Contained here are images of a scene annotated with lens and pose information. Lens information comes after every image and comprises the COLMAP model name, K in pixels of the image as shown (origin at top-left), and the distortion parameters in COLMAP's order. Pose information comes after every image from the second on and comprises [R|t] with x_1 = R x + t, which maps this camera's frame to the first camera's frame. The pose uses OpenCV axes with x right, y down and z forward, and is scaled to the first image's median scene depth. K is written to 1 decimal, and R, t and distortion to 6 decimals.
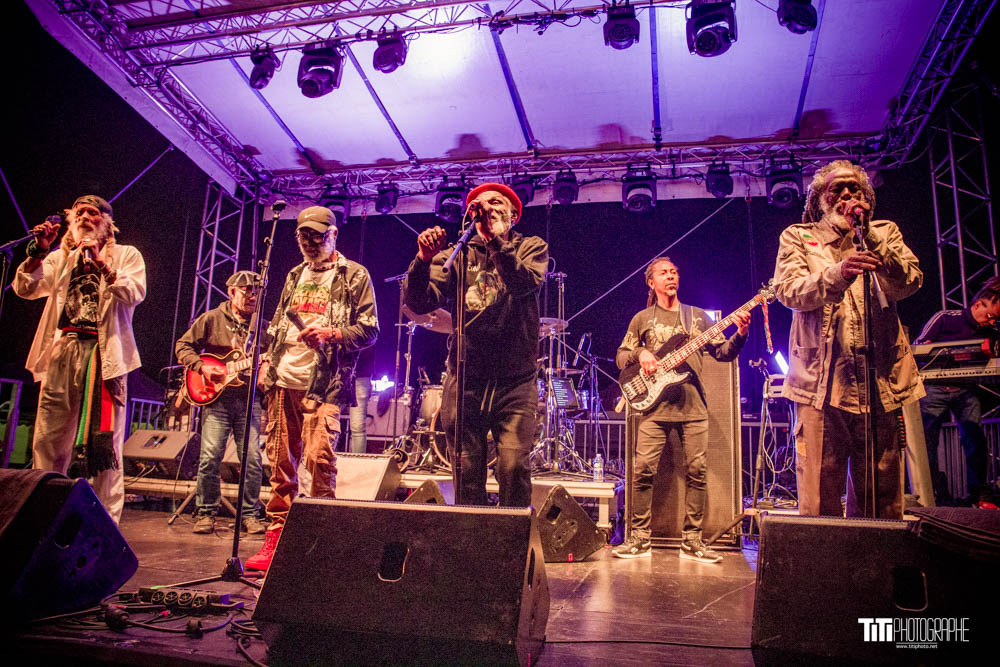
lens RADIAL K [[704.2, 0, 502.0], [0, 704.2, 338.7], [0, 0, 1]] dist [-0.049369, 0.006657]
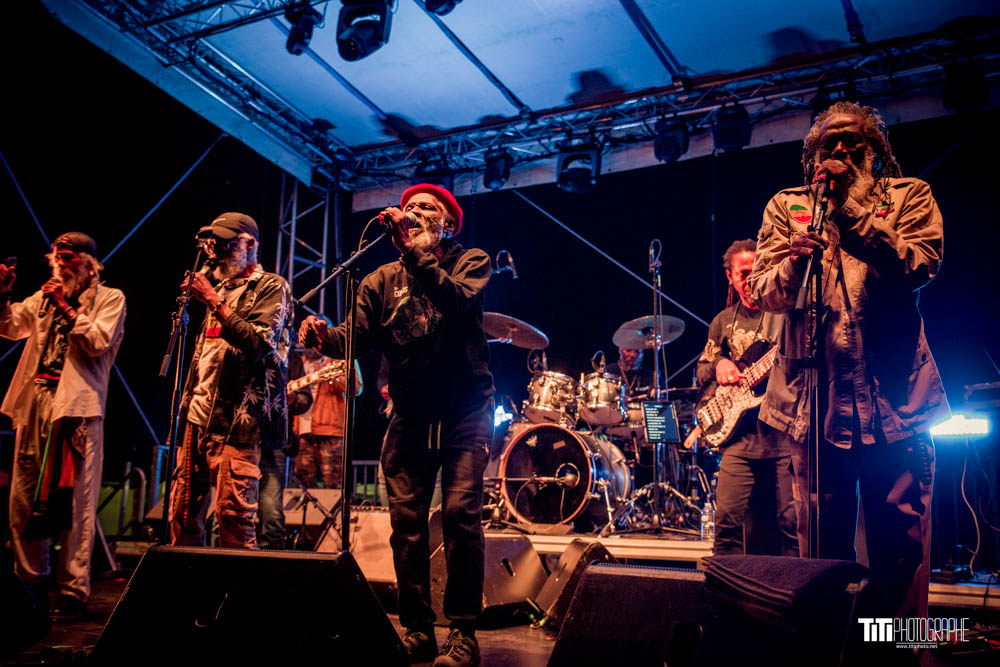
lens RADIAL K [[1047.8, 0, 500.0], [0, 1047.8, 333.5], [0, 0, 1]] dist [0.018484, 0.007275]
pose [[0.953097, -0.057122, -0.297226, 0.167968], [0.052474, 0.998343, -0.023597, -0.000022], [0.298082, 0.006894, 0.954515, -0.057839]]
